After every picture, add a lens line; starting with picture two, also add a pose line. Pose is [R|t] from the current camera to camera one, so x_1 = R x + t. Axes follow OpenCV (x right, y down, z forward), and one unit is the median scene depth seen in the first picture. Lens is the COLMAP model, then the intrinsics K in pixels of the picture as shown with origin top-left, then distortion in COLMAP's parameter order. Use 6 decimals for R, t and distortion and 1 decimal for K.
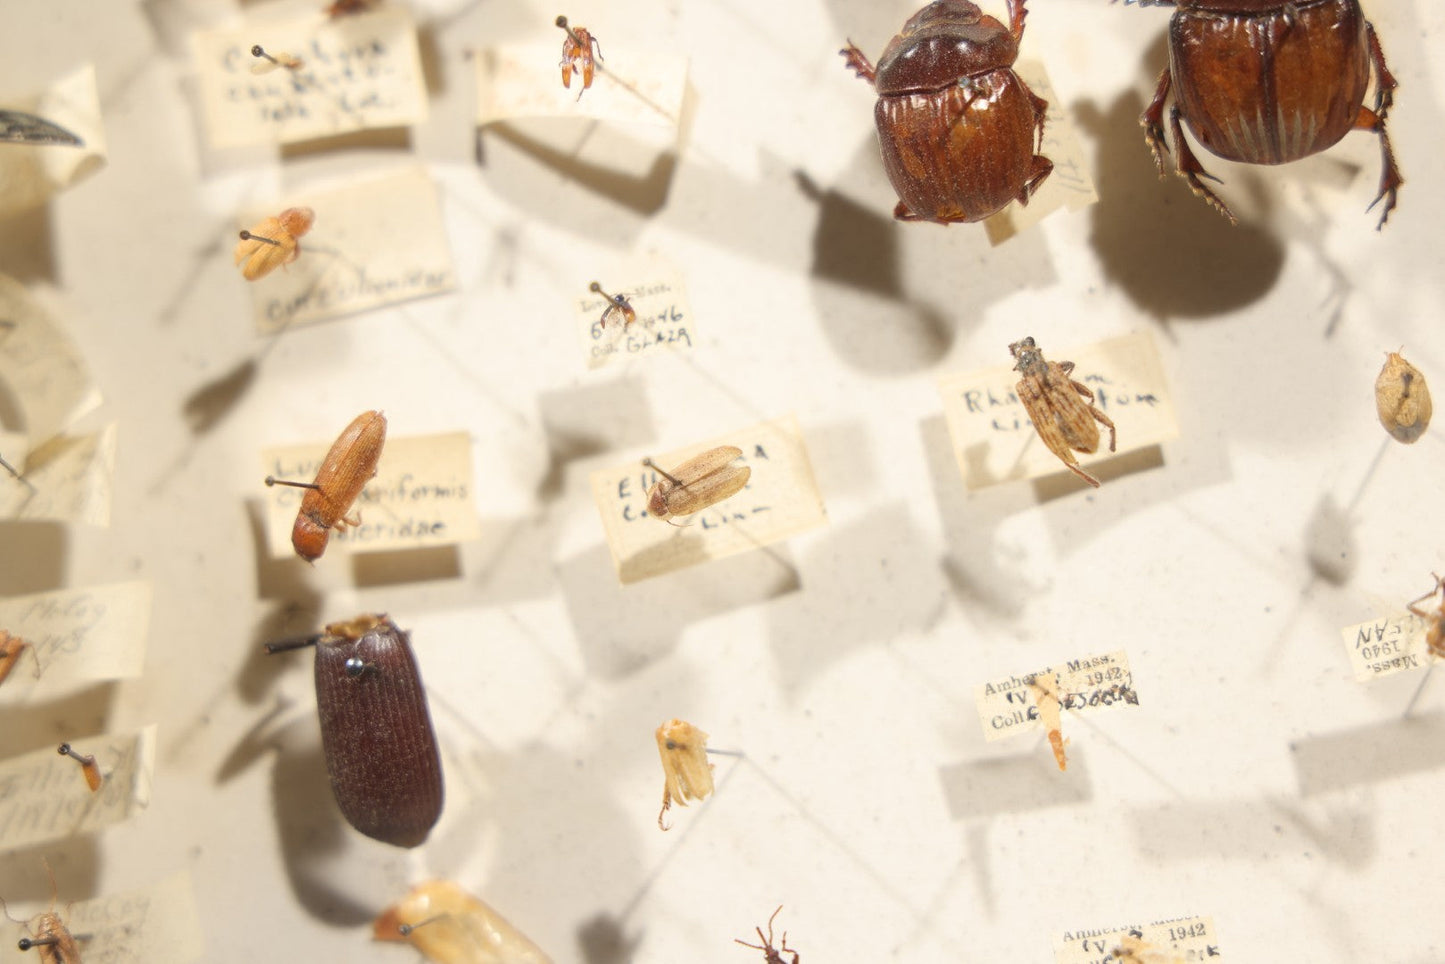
lens RADIAL K [[4059.6, 0, 746.6], [0, 4059.6, 467.1], [0, 0, 1]] dist [0.507735, 0.000000]
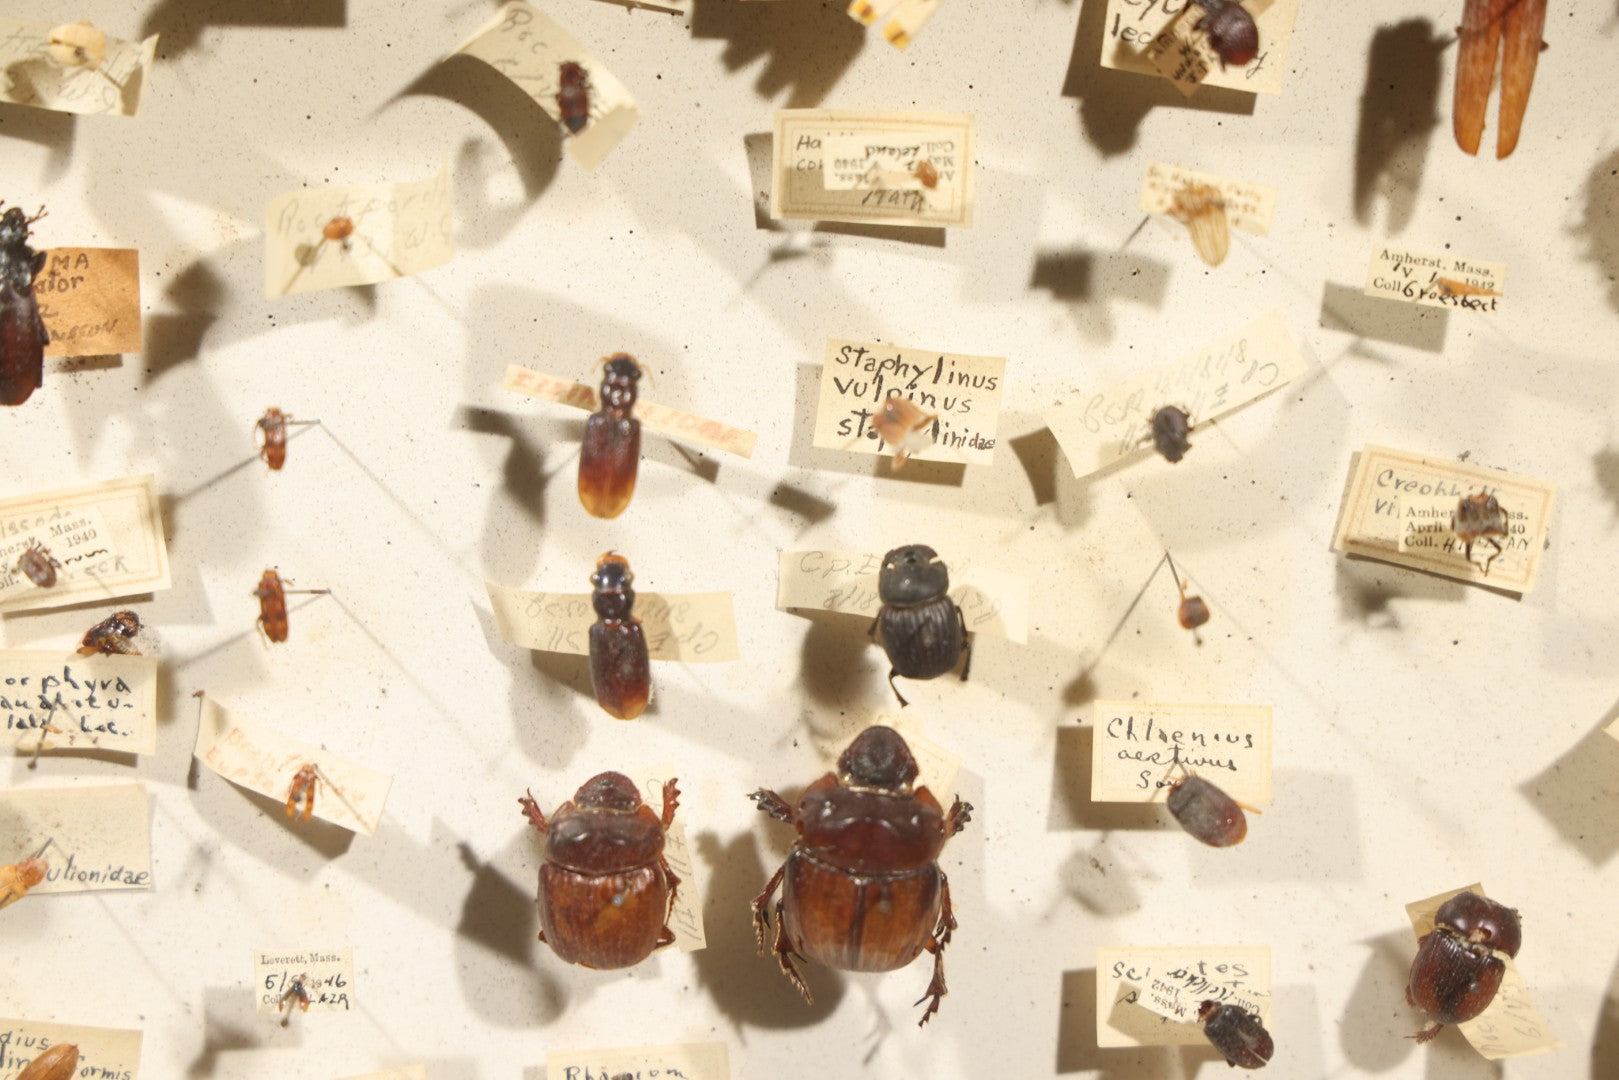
lens RADIAL K [[4548.4, 0, 830.7], [0, 4548.4, 520.2], [0, 0, 1]] dist [0.507735, 0.000000]
pose [[0.971430, 0.168509, 0.167118, -0.124477], [-0.198208, 0.963343, 0.180787, -0.435260], [-0.130528, -0.208746, 0.969220, -0.289650]]
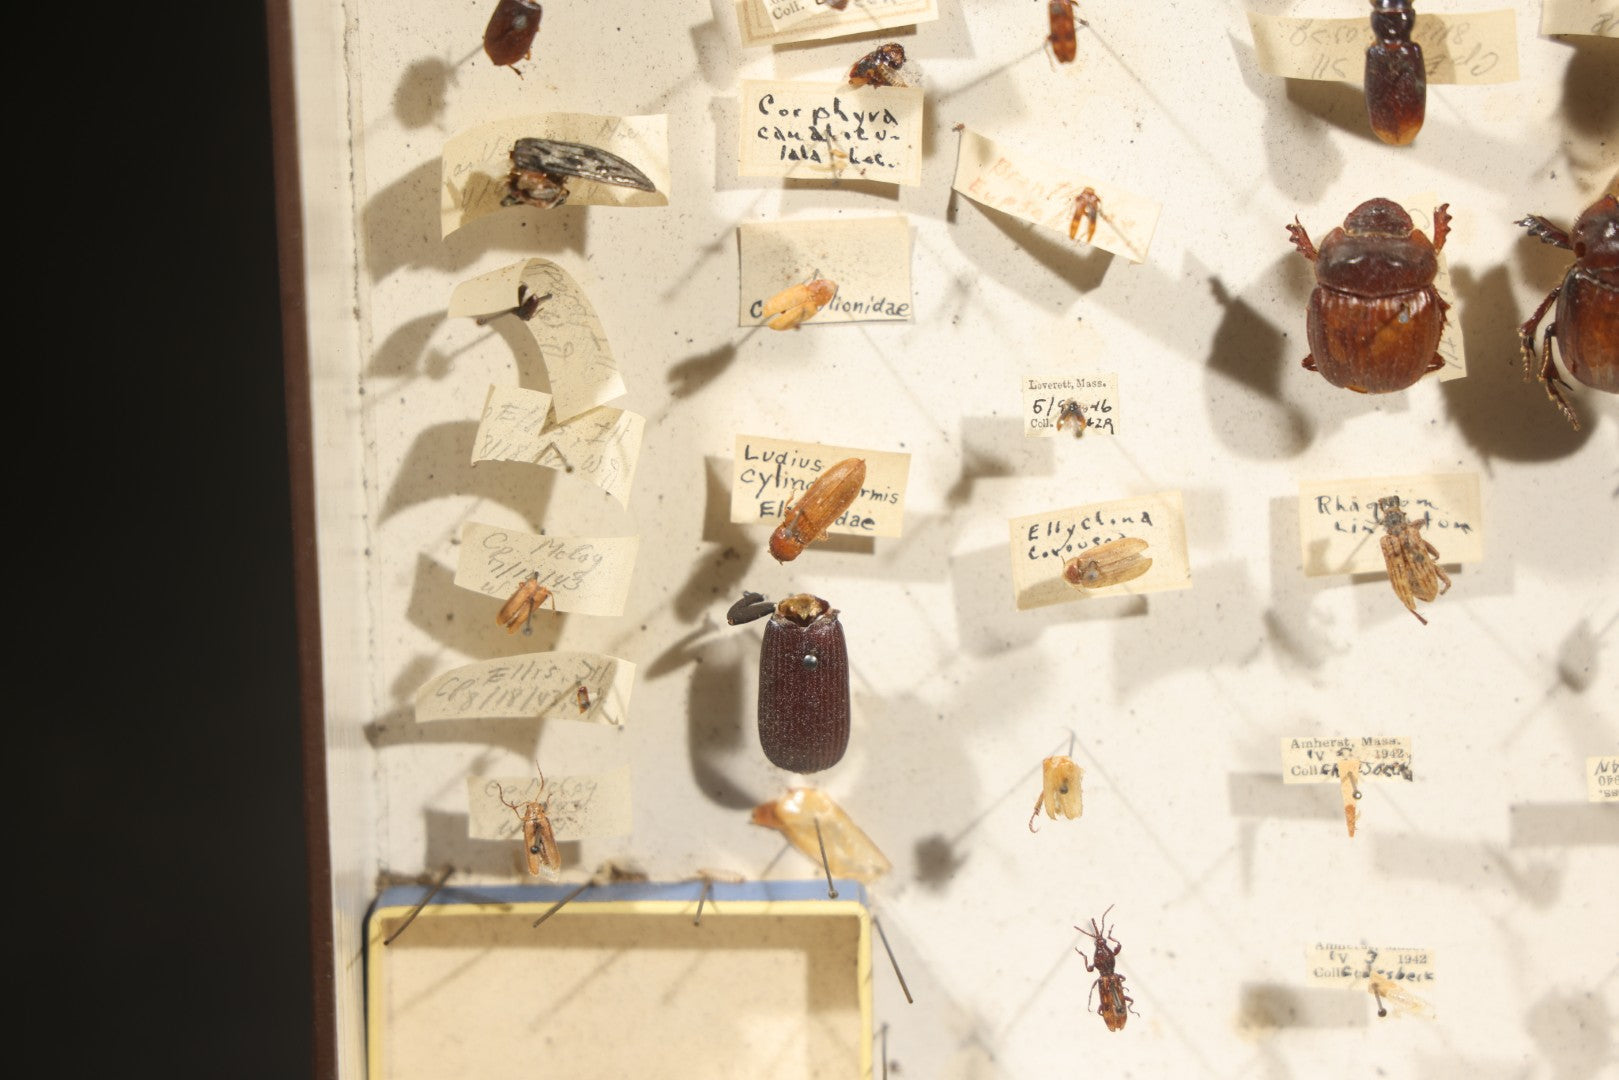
lens RADIAL K [[4548.4, 0, 839.6], [0, 4548.4, 520.5], [0, 0, 1]] dist [0.507735, 0.000000]
pose [[0.977535, 0.157131, 0.140484, -0.278689], [-0.189239, 0.947785, 0.256694, -0.336842], [-0.092814, -0.277512, 0.956228, -0.299463]]
